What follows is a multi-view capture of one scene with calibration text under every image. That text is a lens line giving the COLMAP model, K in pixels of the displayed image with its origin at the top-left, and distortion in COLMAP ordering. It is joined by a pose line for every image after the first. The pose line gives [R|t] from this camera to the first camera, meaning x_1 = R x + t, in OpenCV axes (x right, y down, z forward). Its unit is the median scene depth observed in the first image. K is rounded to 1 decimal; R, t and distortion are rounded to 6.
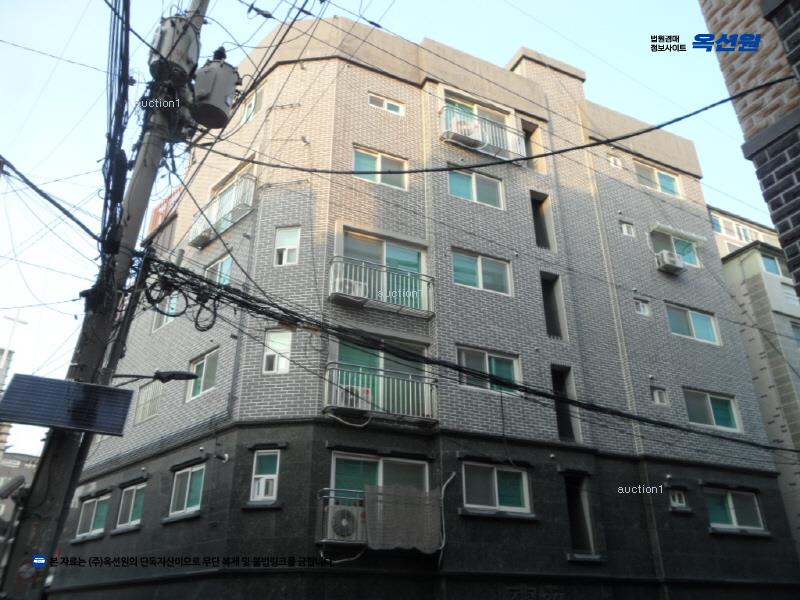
lens RADIAL K [[649.4, 0, 402.1], [0, 649.4, 298.2], [0, 0, 1]] dist [-0.055633, 0.055731]
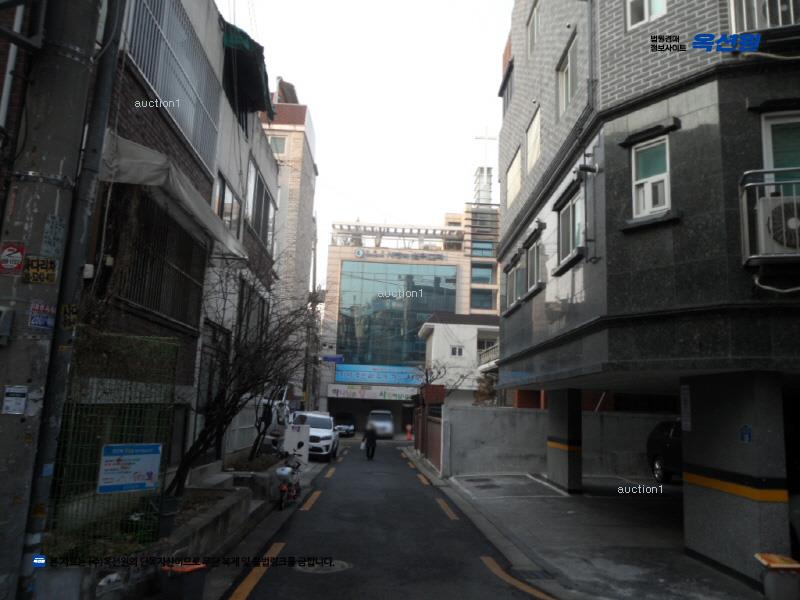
lens RADIAL K [[649.4, 0, 402.1], [0, 649.4, 298.2], [0, 0, 1]] dist [-0.055633, 0.055731]
pose [[0.710834, -0.083368, -0.698401, 0.050958], [0.283586, 0.942637, 0.176112, 0.206480], [0.643656, -0.323243, 0.693701, 0.359381]]
